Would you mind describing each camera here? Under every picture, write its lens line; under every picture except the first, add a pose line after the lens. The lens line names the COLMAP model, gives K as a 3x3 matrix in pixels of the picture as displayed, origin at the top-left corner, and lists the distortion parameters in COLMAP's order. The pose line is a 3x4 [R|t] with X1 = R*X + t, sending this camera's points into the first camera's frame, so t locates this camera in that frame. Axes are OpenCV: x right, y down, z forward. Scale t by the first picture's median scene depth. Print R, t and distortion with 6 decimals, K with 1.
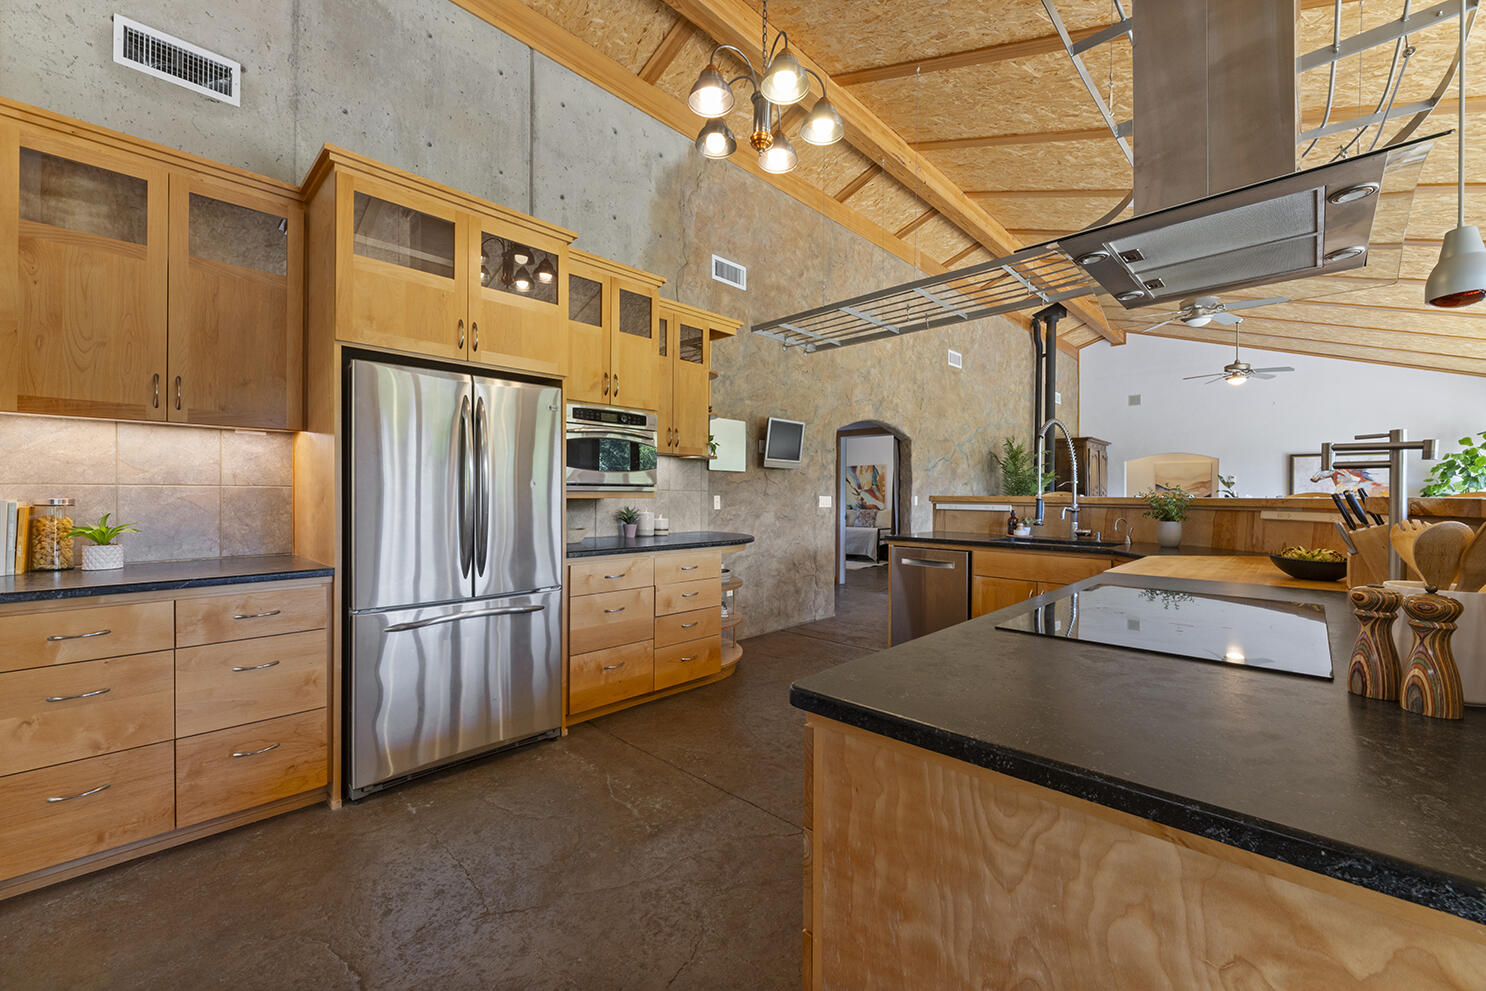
lens RADIAL K [[596.1, 0, 741.8], [0, 596.1, 494.0], [0, 0, 1]] dist [-0.000027, -0.000221]
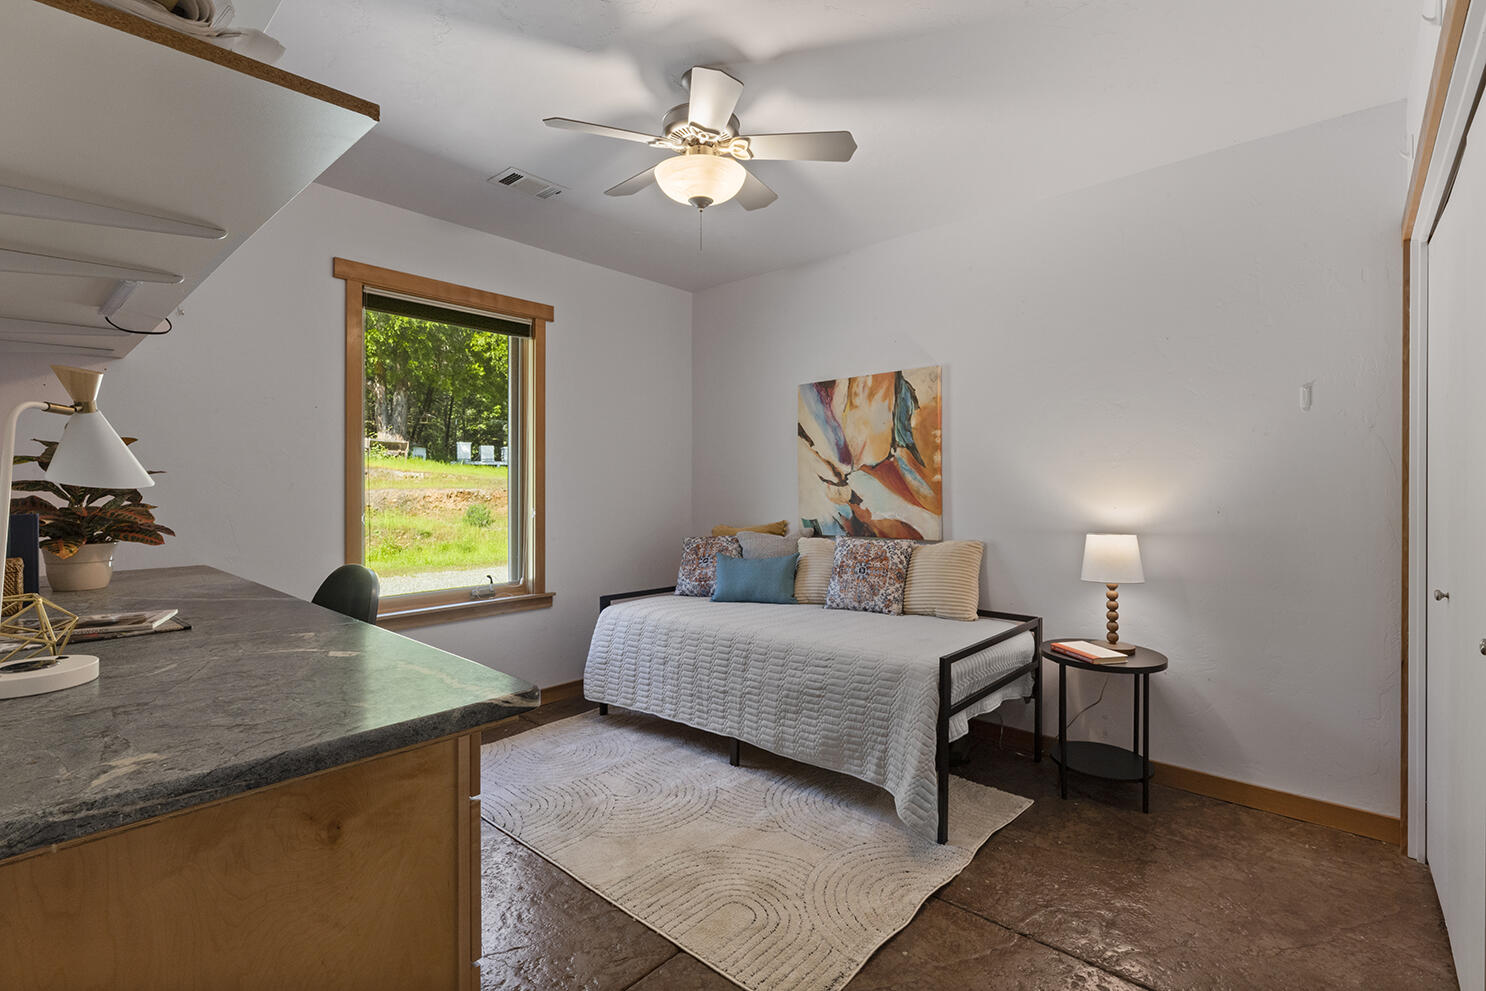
lens RADIAL K [[680.1, 0, 742.6], [0, 680.1, 491.2], [0, 0, 1]] dist [-0.000049, 0.000000]
pose [[0.999035, -0.004357, 0.043713, 0.135924], [0.004157, 0.999980, 0.004686, 0.003061], [-0.043733, -0.004500, 0.999033, 0.685943]]
